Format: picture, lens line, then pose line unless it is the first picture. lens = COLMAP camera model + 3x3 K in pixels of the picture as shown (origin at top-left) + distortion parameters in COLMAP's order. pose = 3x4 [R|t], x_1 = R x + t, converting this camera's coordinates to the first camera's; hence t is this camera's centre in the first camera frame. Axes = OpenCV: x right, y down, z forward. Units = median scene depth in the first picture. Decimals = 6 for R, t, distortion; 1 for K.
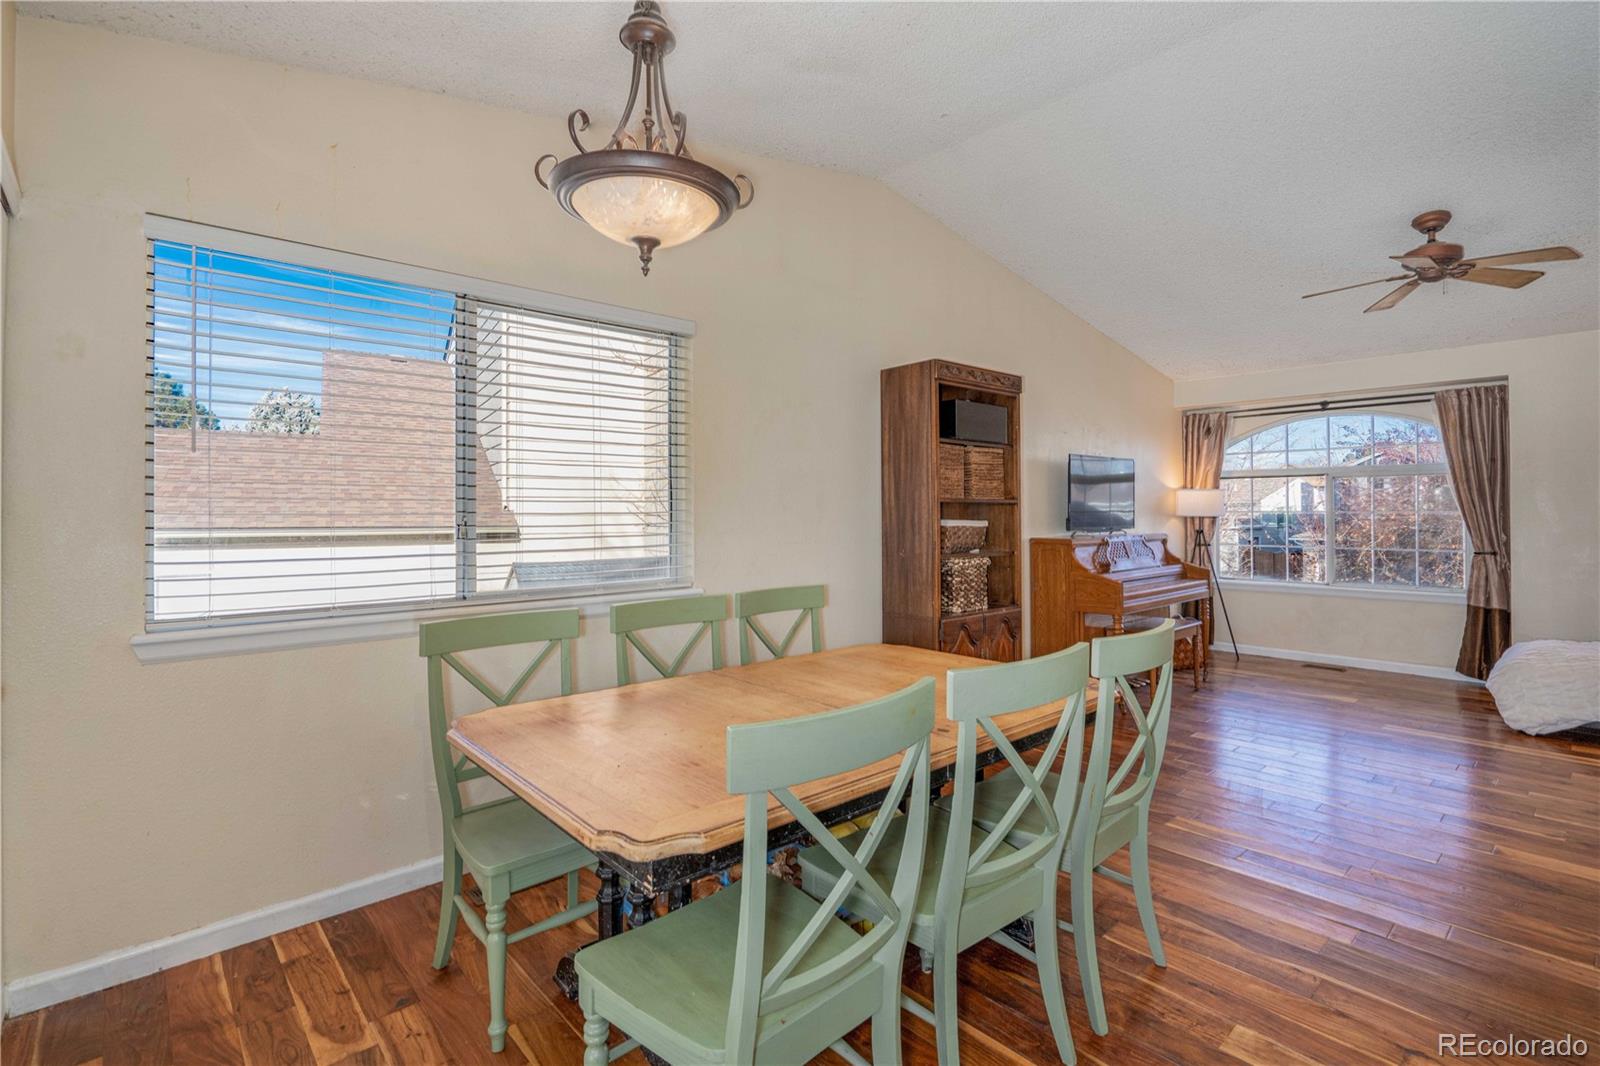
lens RADIAL K [[750.3, 0, 804.4], [0, 750.3, 504.9], [0, 0, 1]] dist [-0.003071, -0.000318]
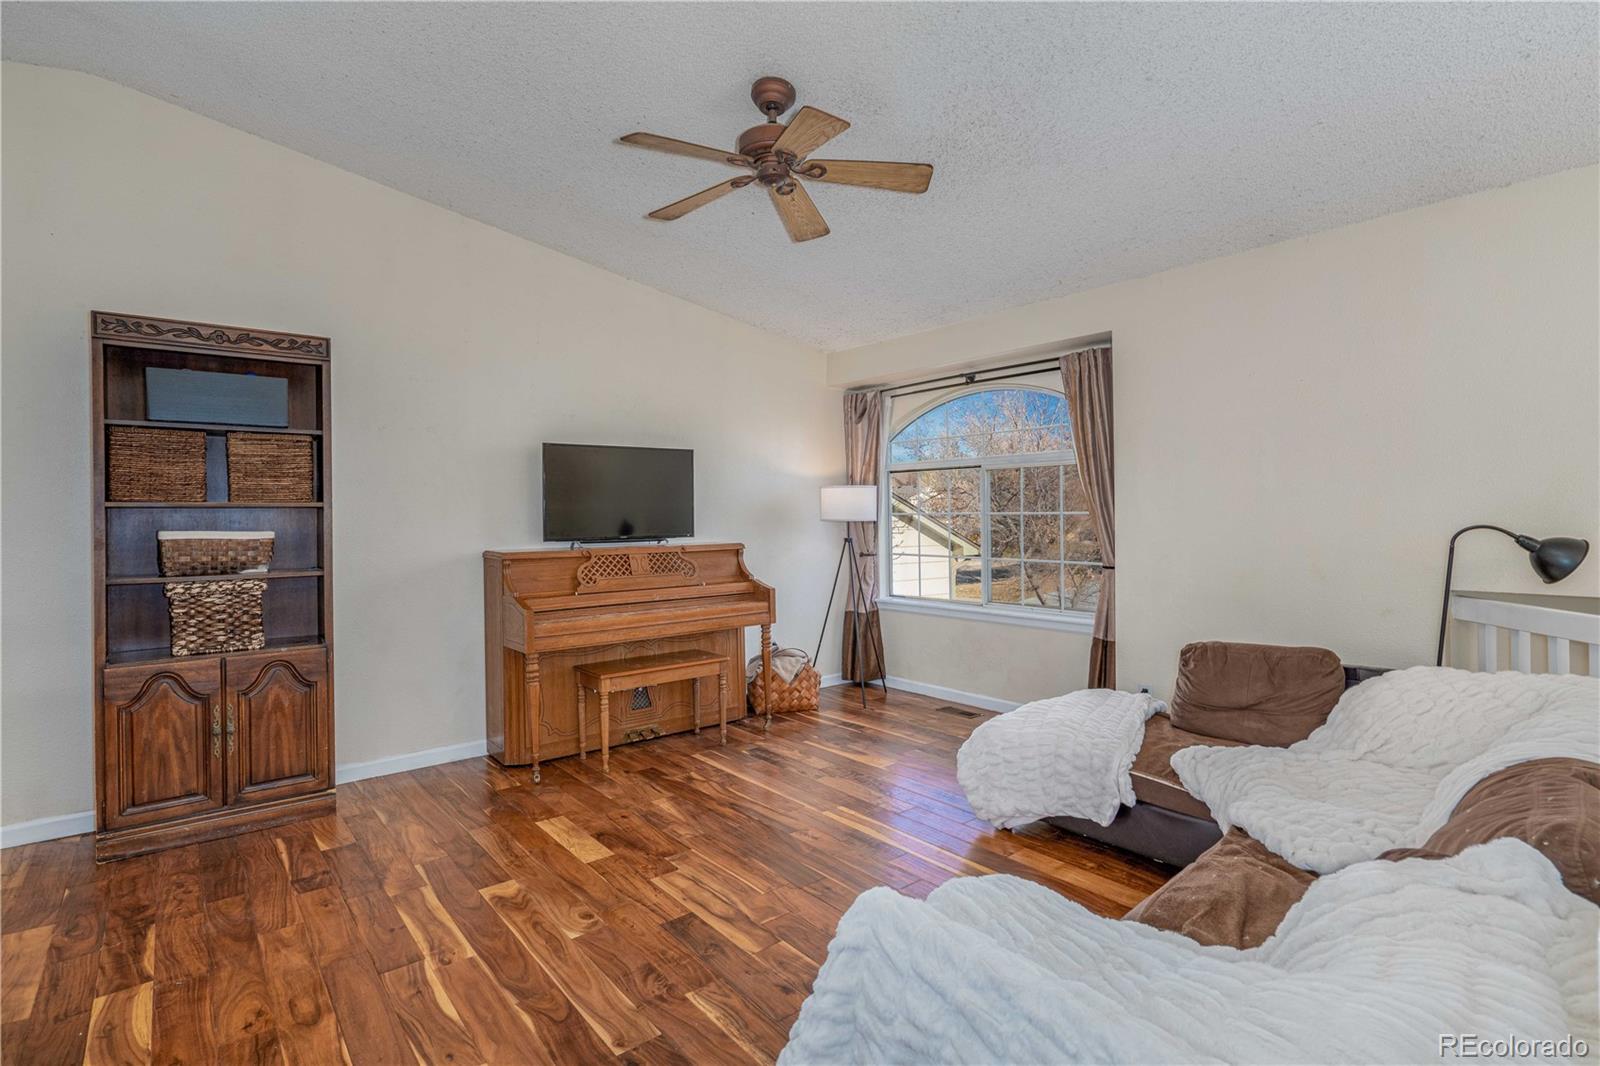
lens RADIAL K [[772.7, 0, 801.3], [0, 772.7, 514.1], [0, 0, 1]] dist [0.002472, 0.000370]
pose [[0.998435, -0.007136, -0.055464, 0.631513], [0.007871, 0.999884, 0.013050, -0.001118], [0.055365, -0.013466, 0.998375, 0.198738]]
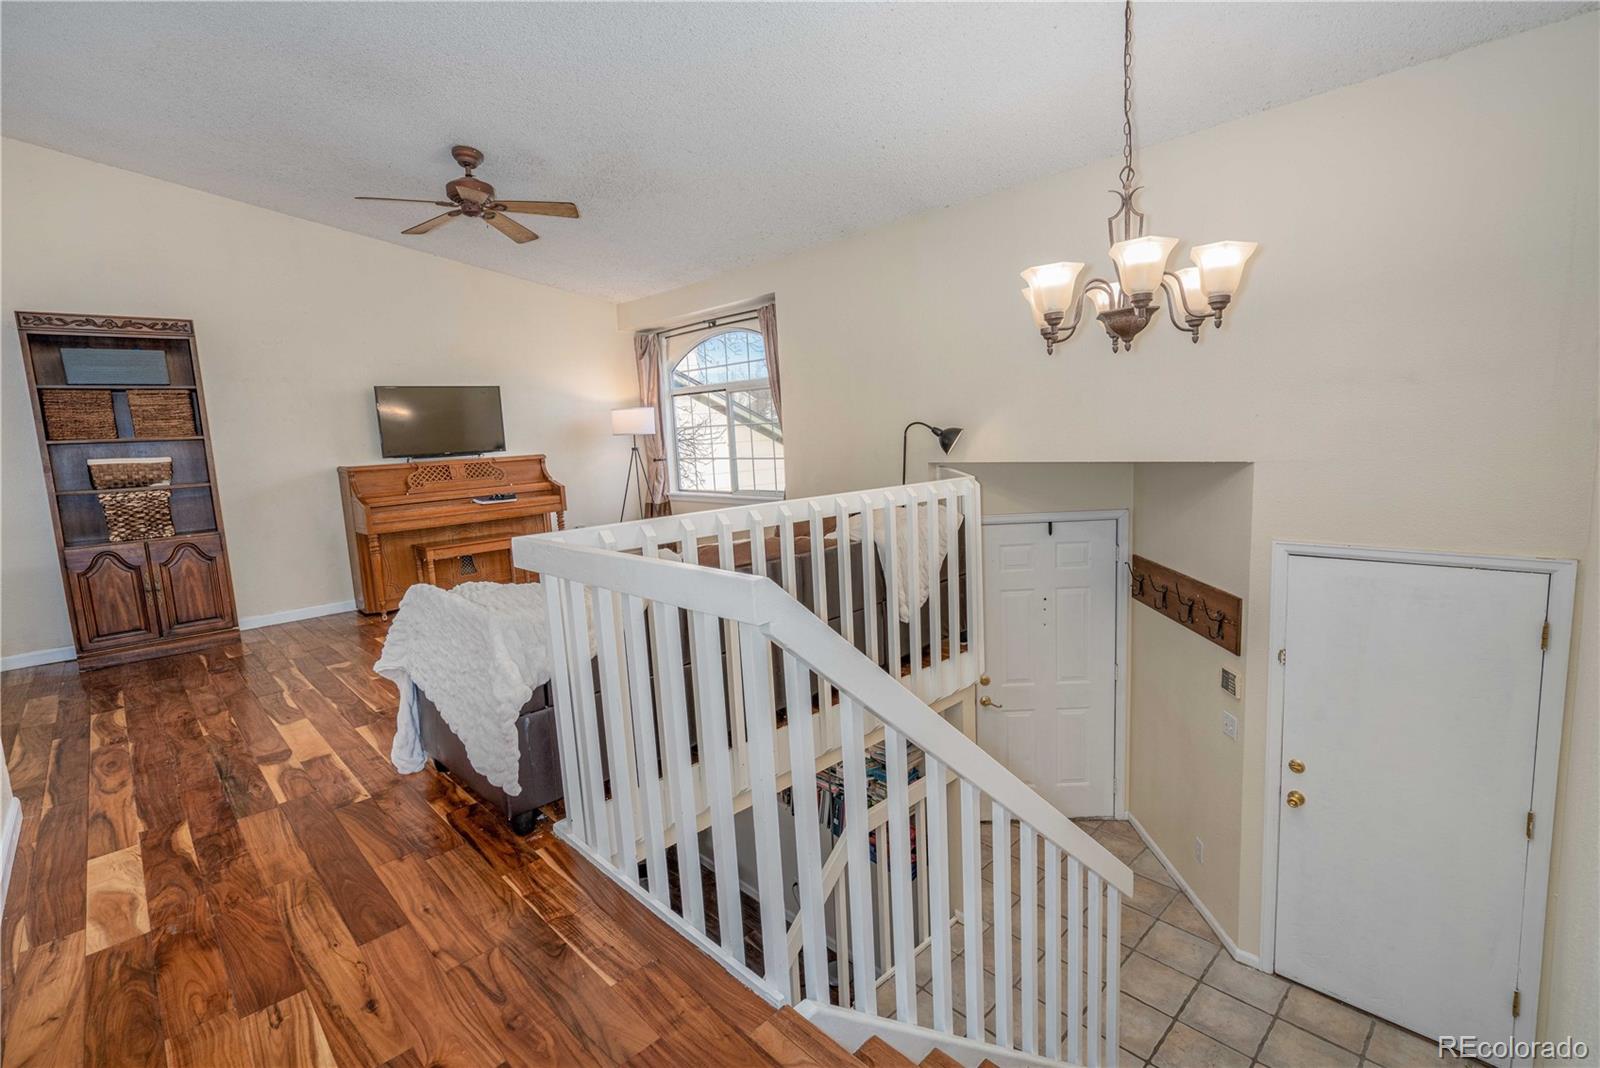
lens RADIAL K [[741.9, 0, 796.6], [0, 741.9, 523.4], [0, 0, 1]] dist [0.001007, 0.000840]
pose [[0.998841, -0.047313, 0.008824, 0.889087], [0.045609, 0.989045, 0.140388, 0.005481], [-0.015369, -0.139823, 0.990057, -0.081537]]
